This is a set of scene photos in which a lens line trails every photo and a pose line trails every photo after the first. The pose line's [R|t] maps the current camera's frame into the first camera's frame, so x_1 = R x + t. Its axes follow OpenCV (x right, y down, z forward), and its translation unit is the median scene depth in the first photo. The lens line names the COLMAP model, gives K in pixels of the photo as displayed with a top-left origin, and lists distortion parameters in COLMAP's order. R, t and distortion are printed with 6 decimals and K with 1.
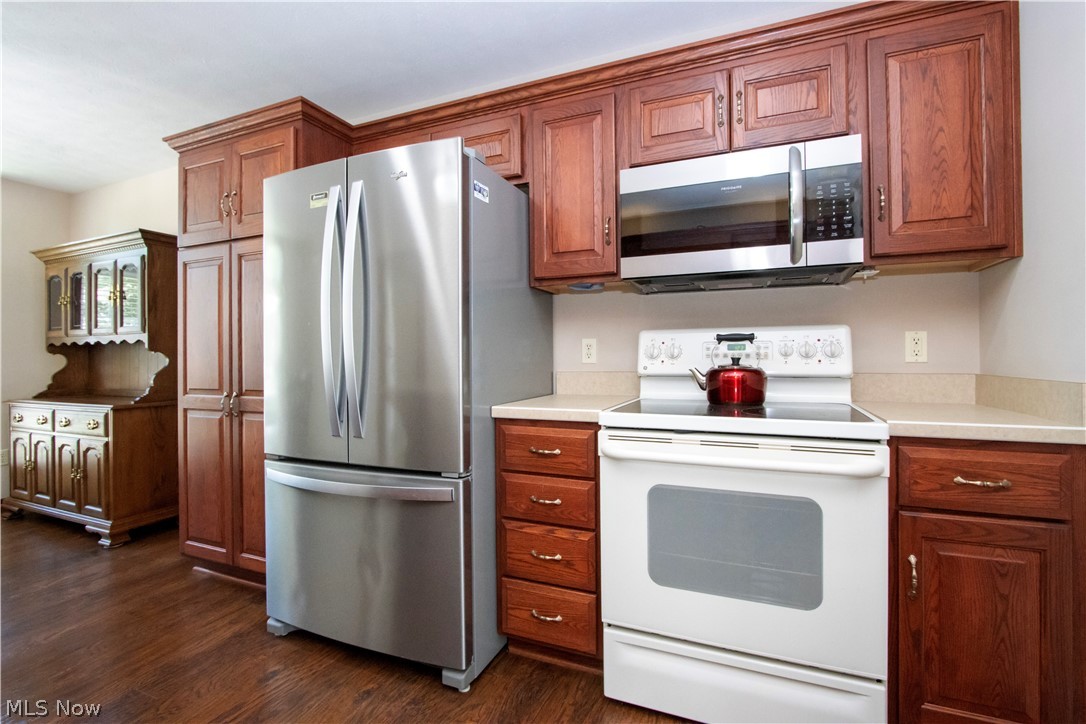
lens RADIAL K [[498.3, 0, 547.0], [0, 498.3, 351.7], [0, 0, 1]] dist [-0.017735, -0.000376]
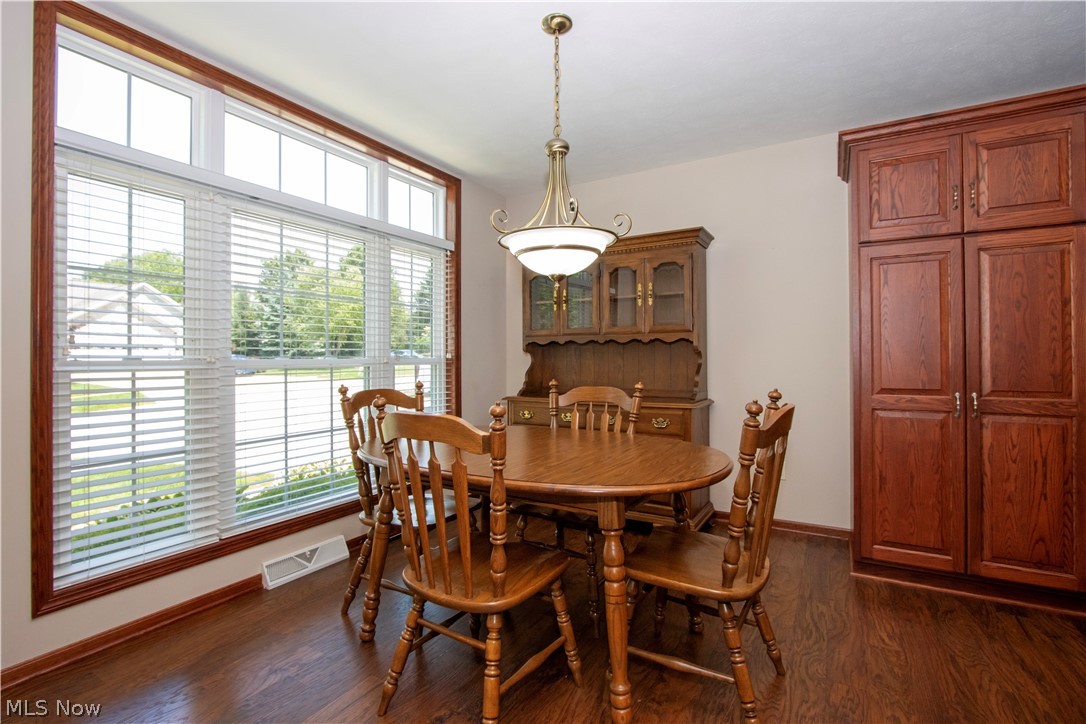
lens RADIAL K [[498.3, 0, 547.0], [0, 498.3, 351.7], [0, 0, 1]] dist [-0.017735, -0.000376]
pose [[0.991032, 0.009158, -0.133311, -1.030393], [-0.009512, 0.999953, -0.002019, 0.008320], [0.133286, 0.003269, 0.991072, -0.043357]]
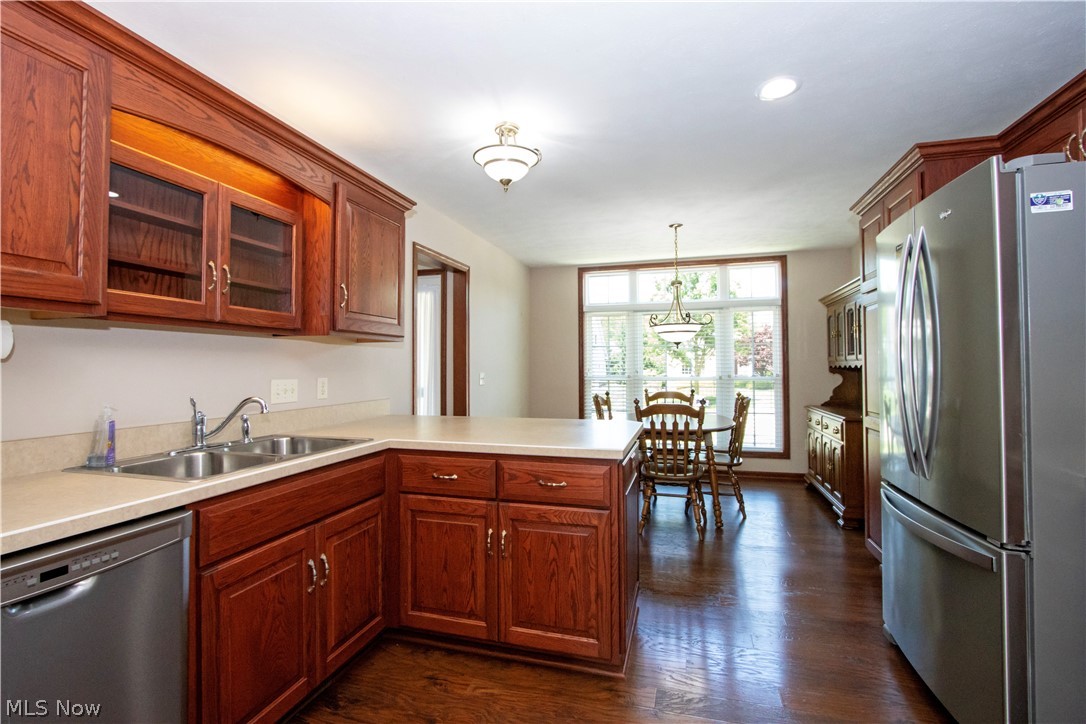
lens RADIAL K [[503.9, 0, 540.9], [0, 503.9, 367.9], [0, 0, 1]] dist [0.008372, 0.000041]
pose [[0.116639, 0.013158, -0.993087, 0.332775], [0.004531, 0.999895, 0.013781, -0.041566], [0.993164, -0.006107, 0.116567, 0.057258]]
